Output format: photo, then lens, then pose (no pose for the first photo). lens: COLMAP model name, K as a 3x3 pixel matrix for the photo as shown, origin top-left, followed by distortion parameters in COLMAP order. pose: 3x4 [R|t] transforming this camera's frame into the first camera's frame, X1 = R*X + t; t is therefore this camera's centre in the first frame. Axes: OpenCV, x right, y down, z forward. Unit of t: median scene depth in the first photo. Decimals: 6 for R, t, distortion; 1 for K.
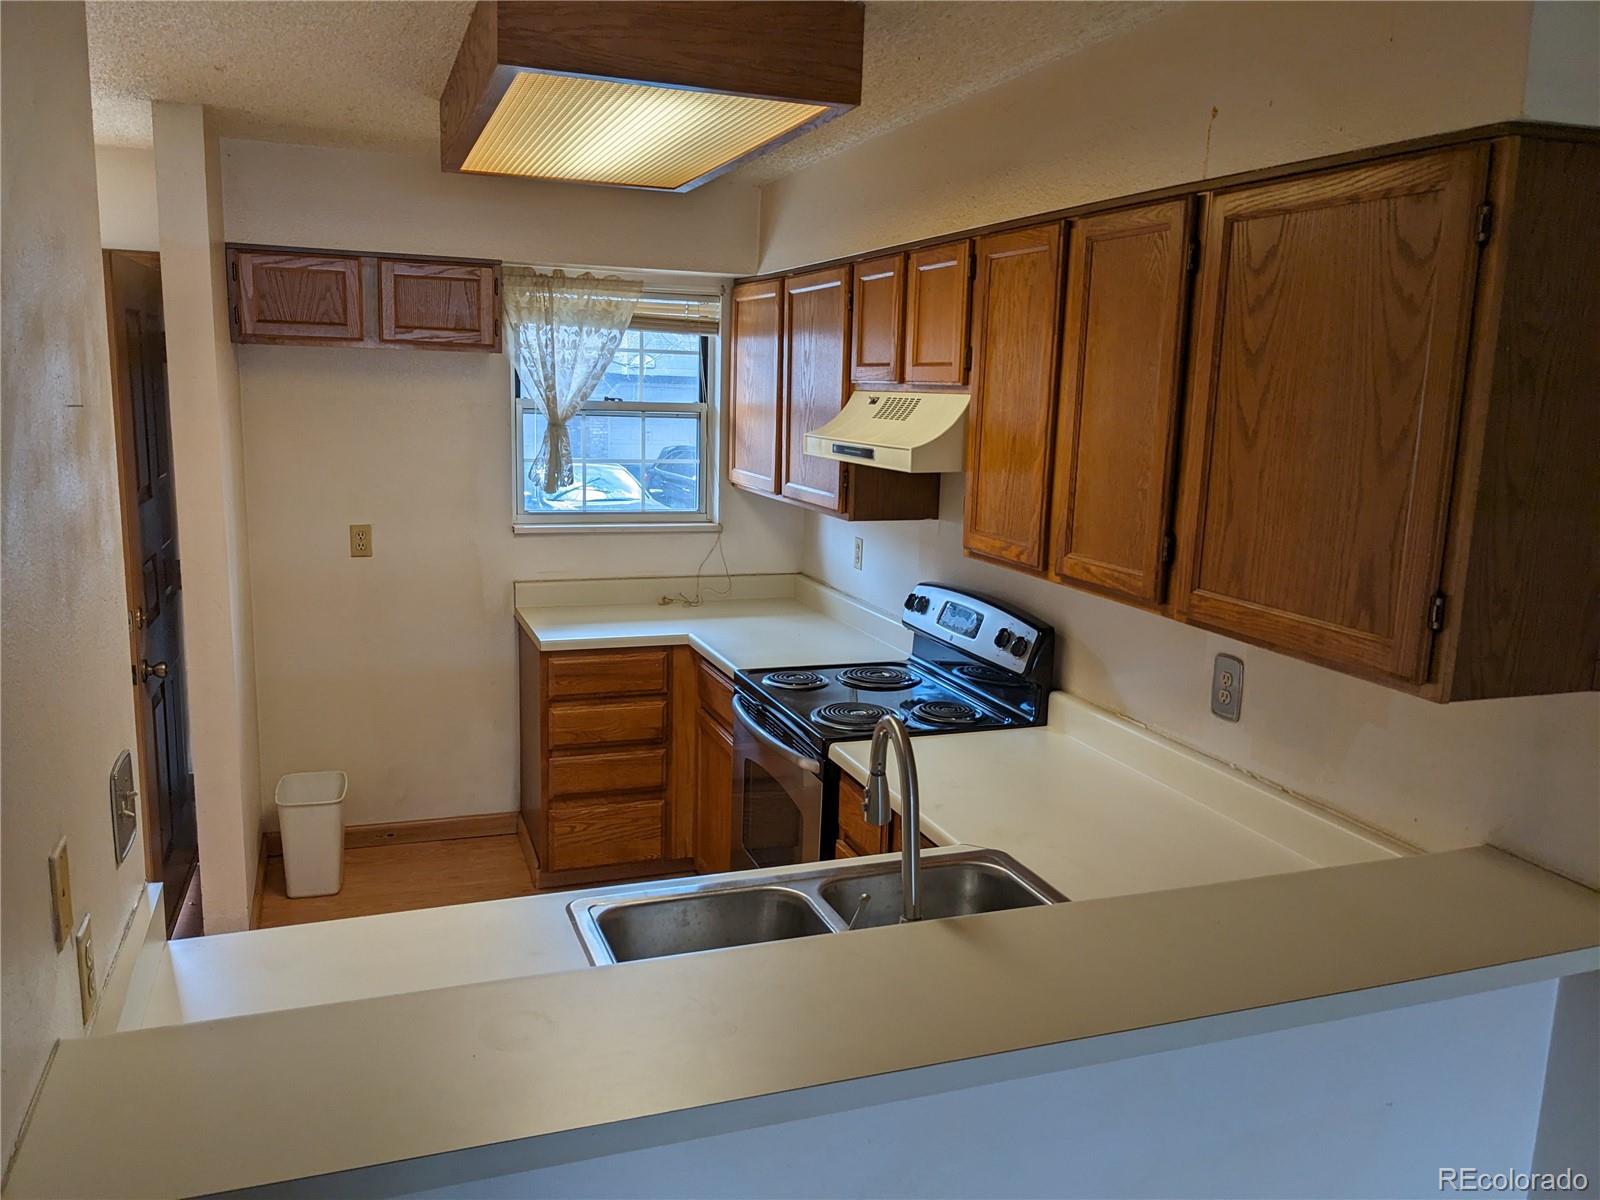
lens RADIAL K [[1264.2, 0, 800.0], [0, 1264.2, 600.0], [0, 0, 1]] dist [0.095062, -0.137923]
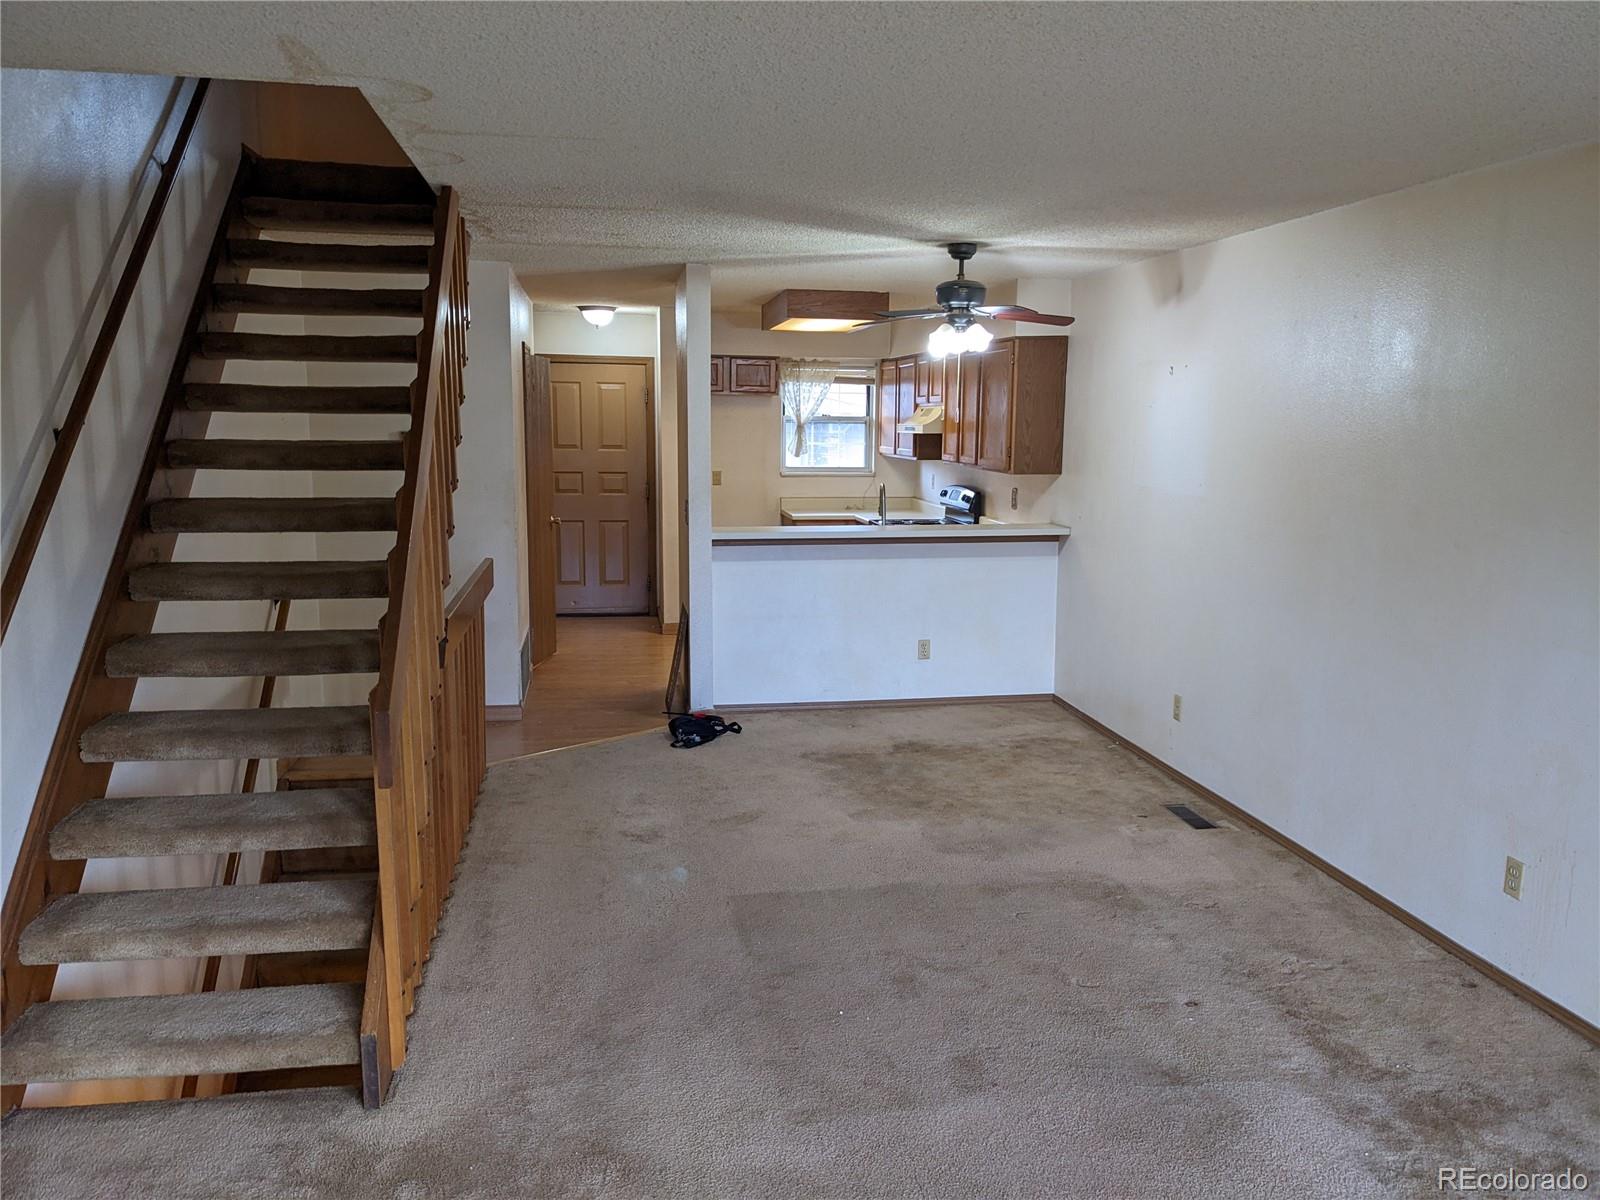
lens RADIAL K [[1264.2, 0, 800.0], [0, 1264.2, 600.0], [0, 0, 1]] dist [0.095062, -0.137923]
pose [[0.981933, 0.011316, -0.188890, 0.247023], [-0.017511, 0.999361, -0.031163, 0.251565], [0.188416, 0.033908, 0.981504, -1.253691]]
